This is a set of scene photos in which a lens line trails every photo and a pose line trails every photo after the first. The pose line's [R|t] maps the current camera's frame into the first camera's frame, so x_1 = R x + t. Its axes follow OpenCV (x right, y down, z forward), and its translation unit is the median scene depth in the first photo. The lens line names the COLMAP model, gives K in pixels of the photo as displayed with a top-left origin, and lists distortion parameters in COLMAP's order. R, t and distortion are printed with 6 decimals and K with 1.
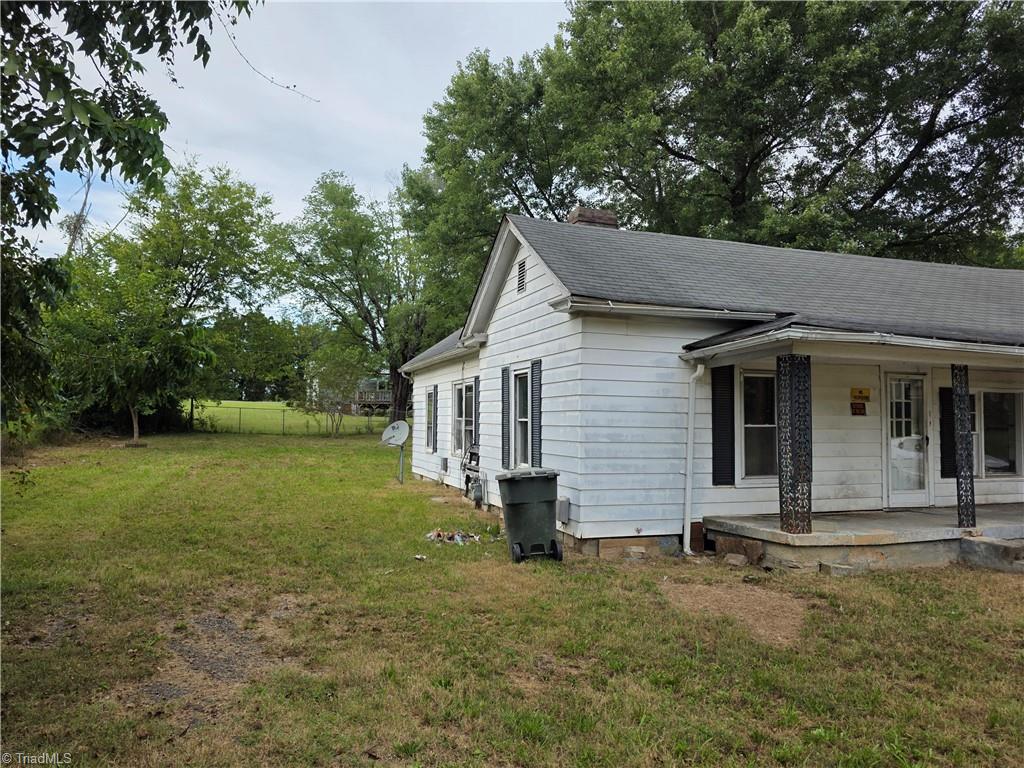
lens RADIAL K [[687.8, 0, 511.2], [0, 687.8, 391.0], [0, 0, 1]] dist [0.060133, -0.045973]
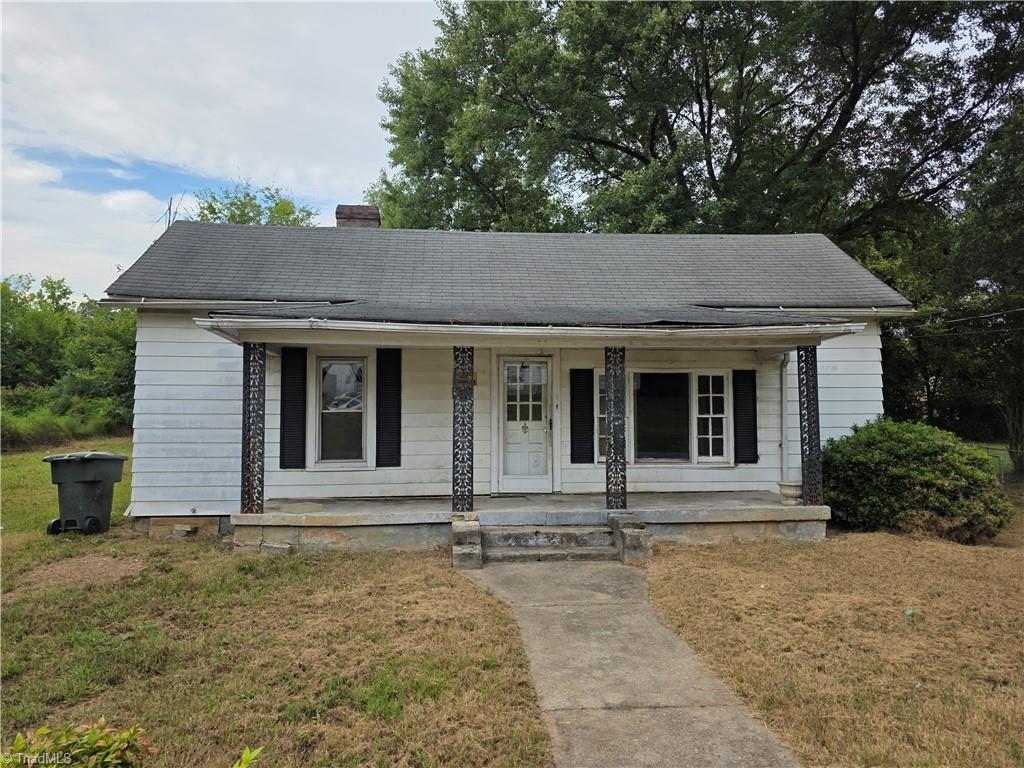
lens RADIAL K [[687.8, 0, 513.4], [0, 687.8, 374.1], [0, 0, 1]] dist [0.060133, -0.045973]
pose [[0.968966, -0.023690, -0.246058, 0.925762], [0.020843, 0.999682, -0.014170, 0.016480], [0.246316, 0.008602, 0.969152, 0.074772]]
